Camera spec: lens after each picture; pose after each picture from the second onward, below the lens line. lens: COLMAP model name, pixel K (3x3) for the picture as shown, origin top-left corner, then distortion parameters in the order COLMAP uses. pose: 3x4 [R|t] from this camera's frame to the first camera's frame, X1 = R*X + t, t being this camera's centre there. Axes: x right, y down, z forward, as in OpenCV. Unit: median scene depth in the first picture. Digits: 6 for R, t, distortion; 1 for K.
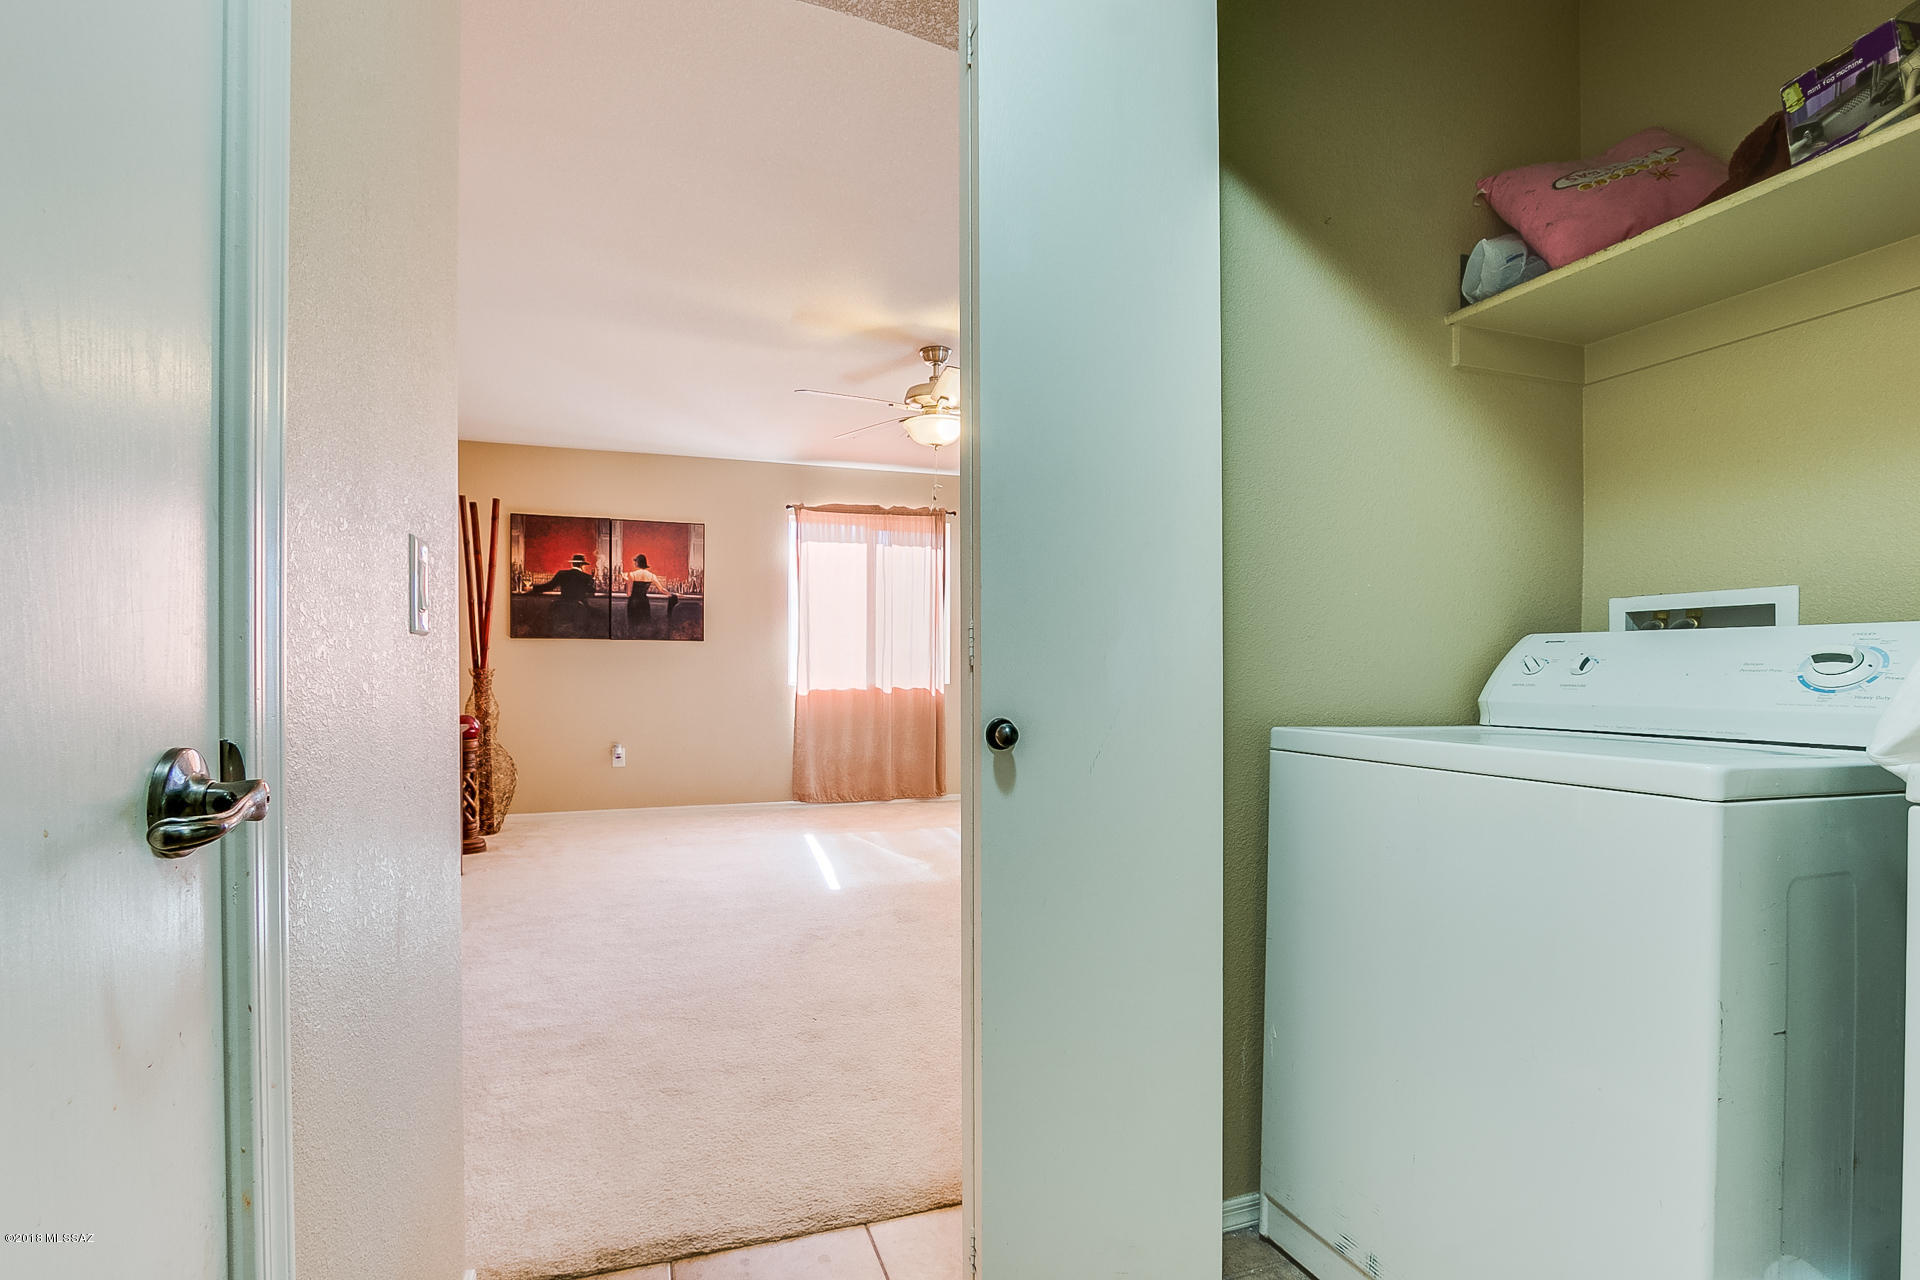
lens RADIAL K [[897.8, 0, 941.1], [0, 897.8, 661.3], [0, 0, 1]] dist [-0.016907, -0.000486]
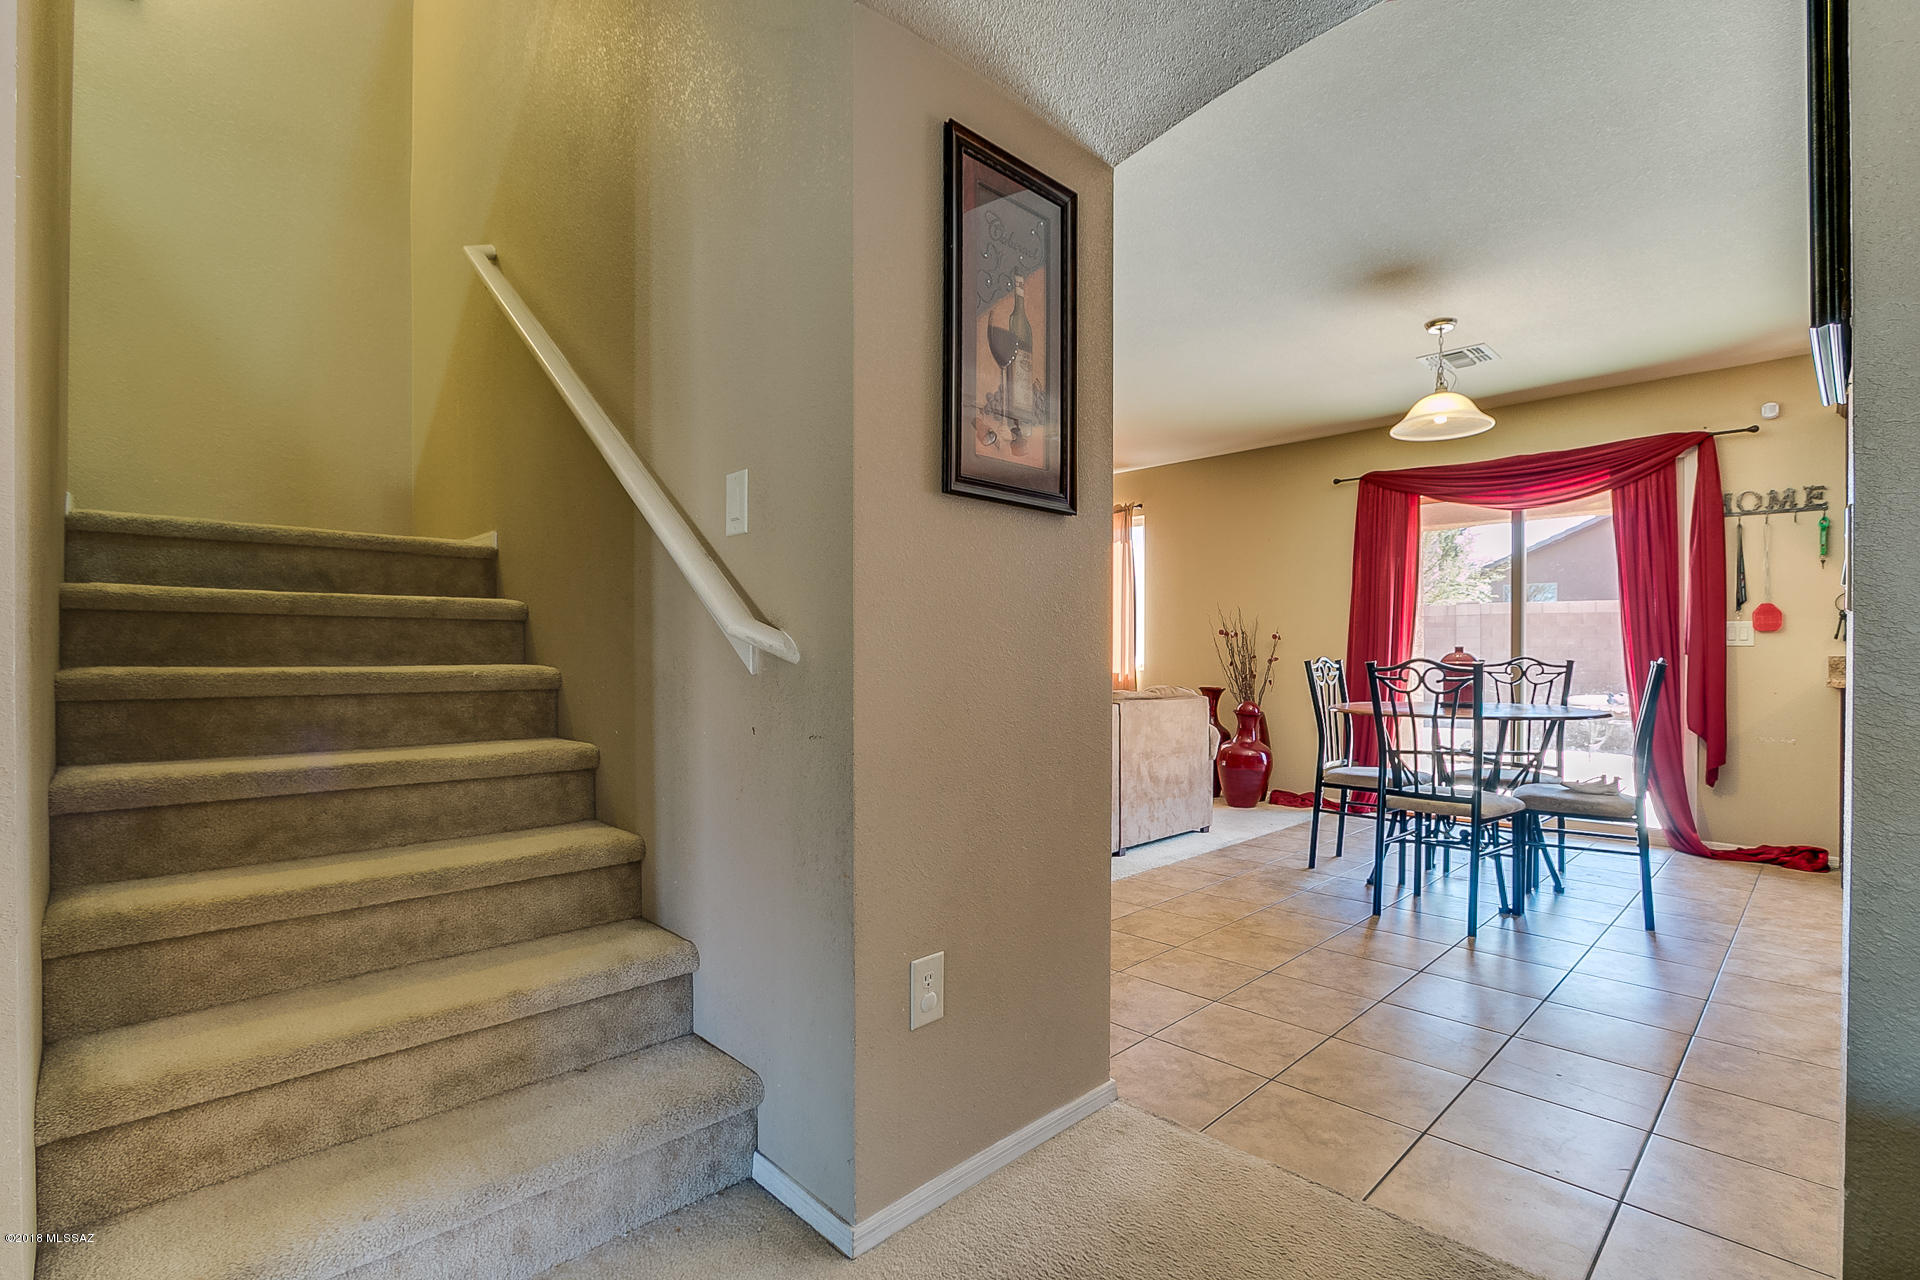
lens RADIAL K [[885.6, 0, 959.0], [0, 885.6, 659.3], [0, 0, 1]] dist [-0.004590, 0.000047]
pose [[0.439197, 0.005587, -0.898374, 0.917472], [0.004939, 0.999951, 0.008633, 0.002782], [0.898377, -0.008229, 0.439147, 0.395528]]
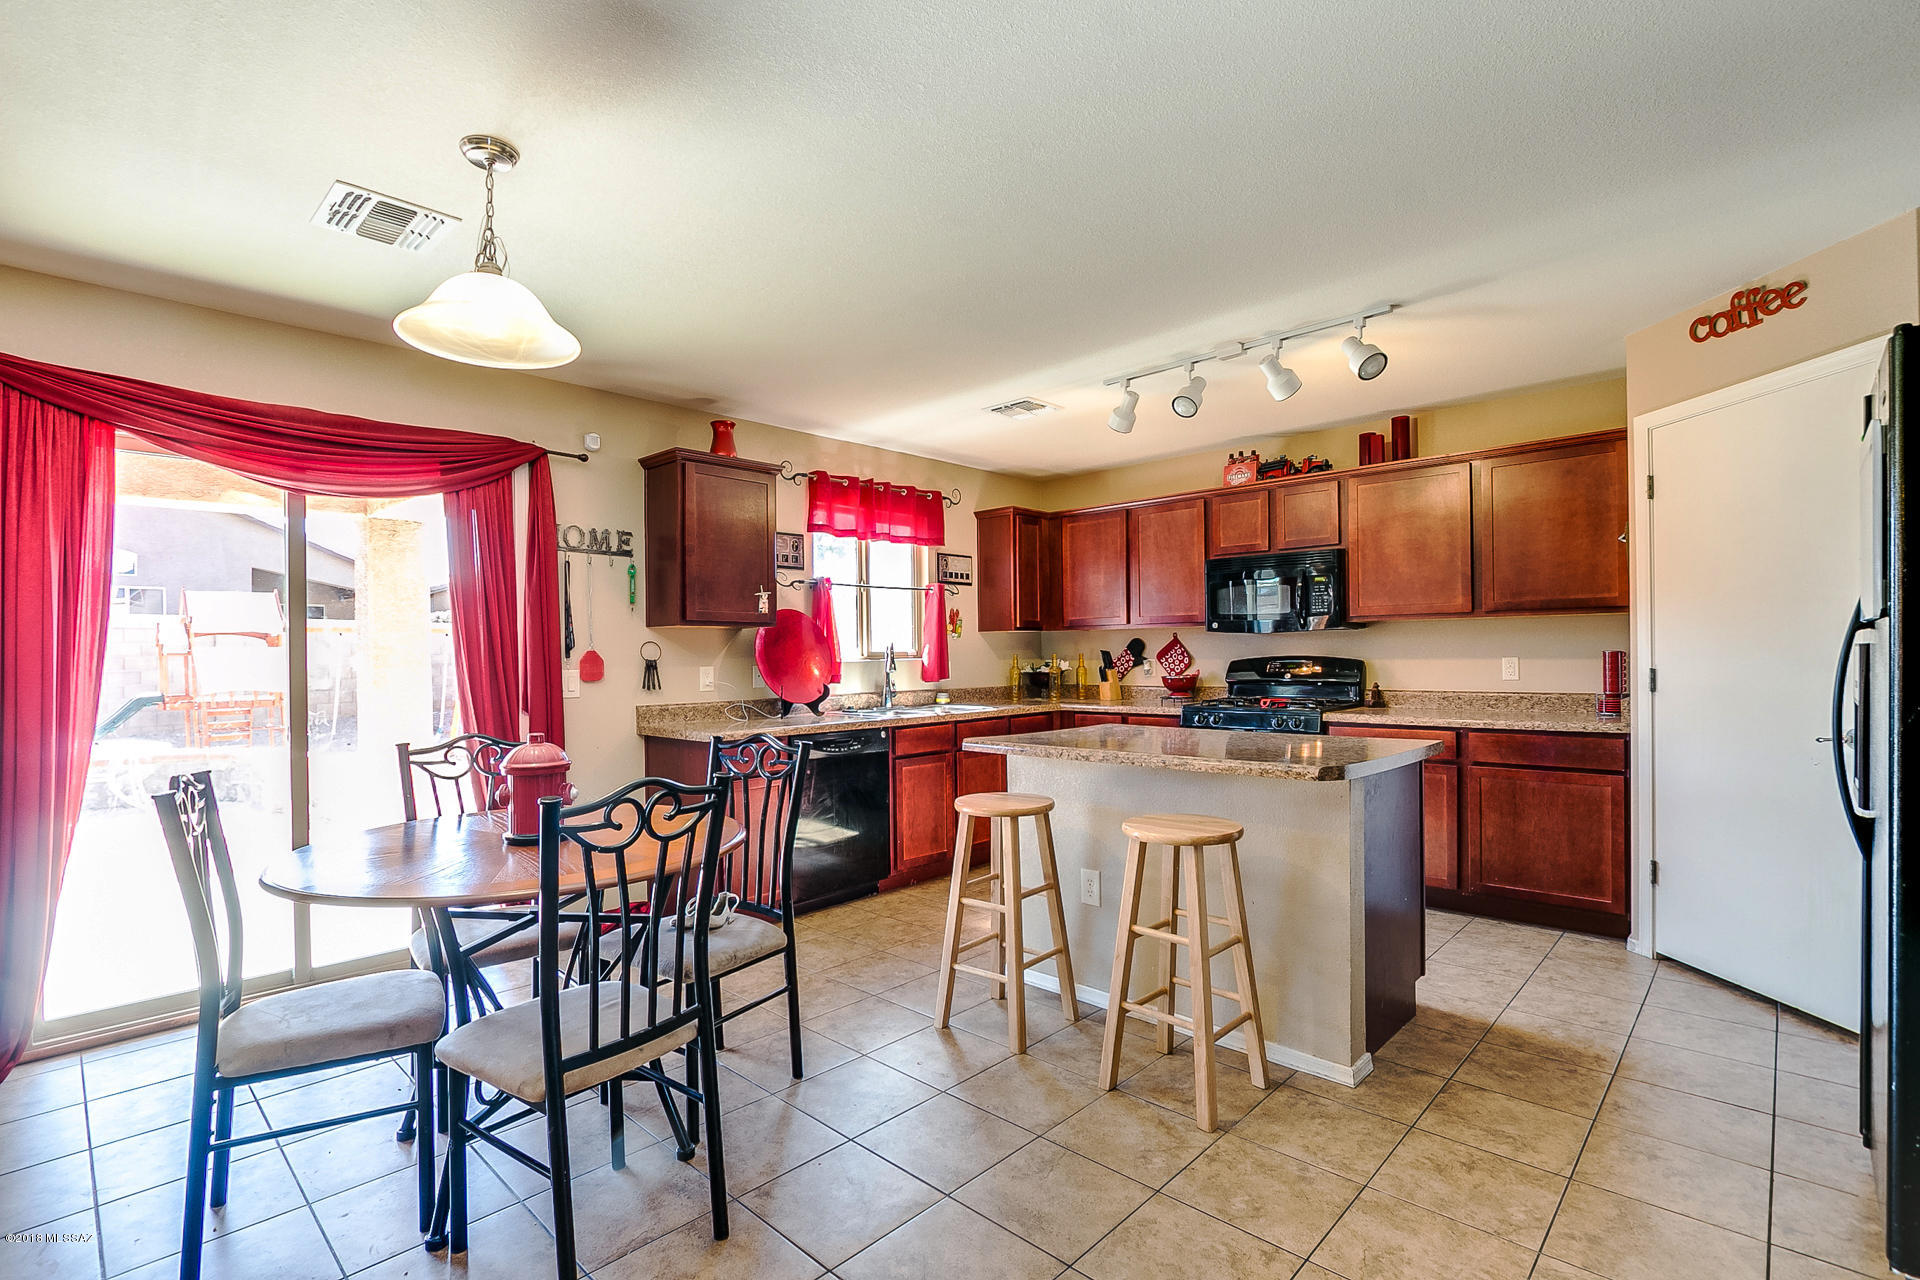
lens RADIAL K [[881.6, 0, 934.5], [0, 881.6, 655.0], [0, 0, 1]] dist [-0.018986, 0.000257]
pose [[0.889966, -0.010883, 0.455897, 0.501679], [0.008750, 0.999939, 0.006791, -0.031251], [-0.455943, -0.002055, 0.890007, 0.594560]]
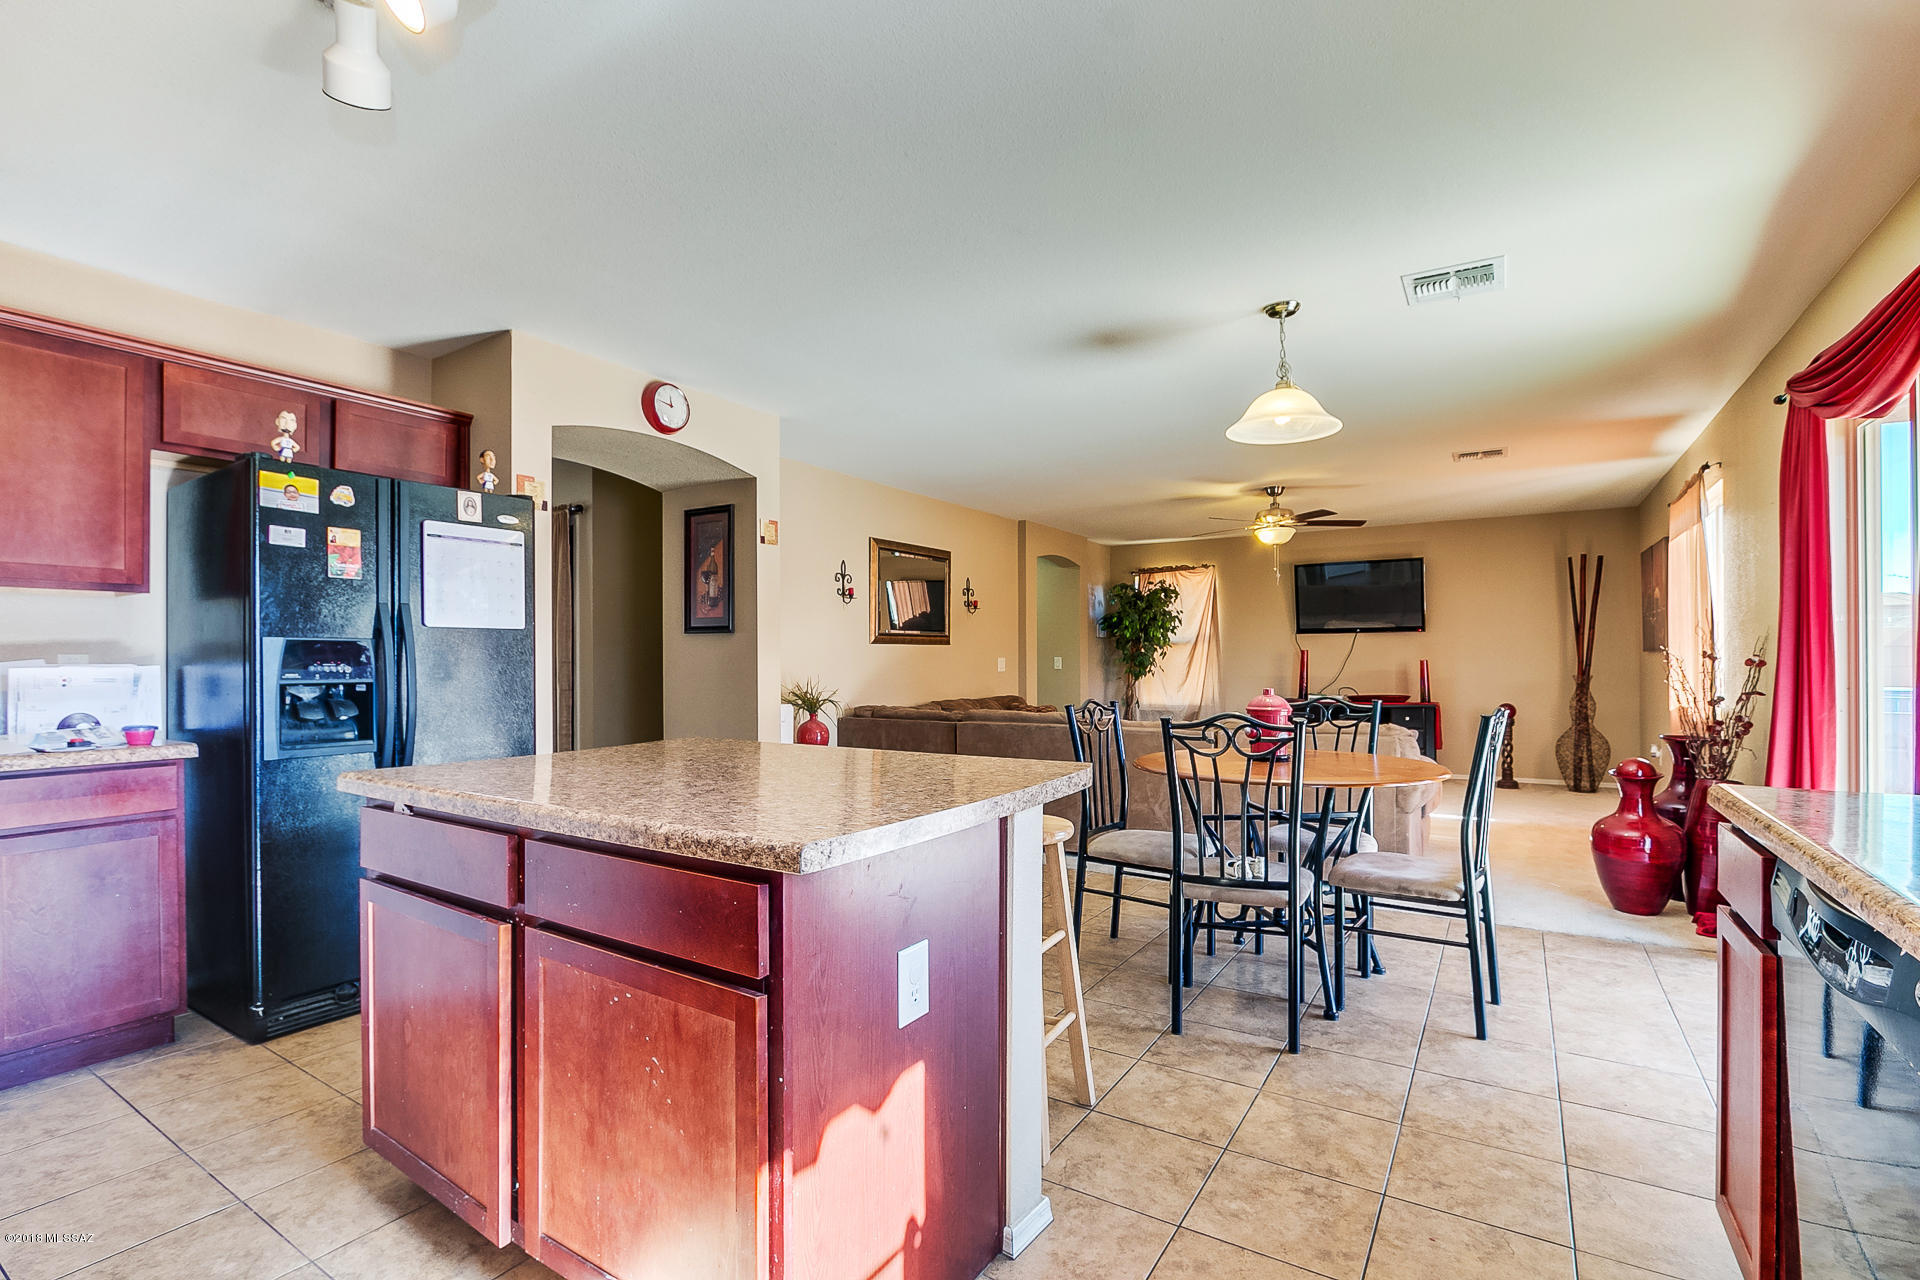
lens RADIAL K [[892.2, 0, 937.8], [0, 892.2, 655.3], [0, 0, 1]] dist [-0.005610, -0.000989]
pose [[-0.780975, 0.000207, -0.624562, 1.003631], [0.007126, 0.999938, -0.008579, -0.015943], [0.624522, -0.011150, -0.780928, 1.264714]]
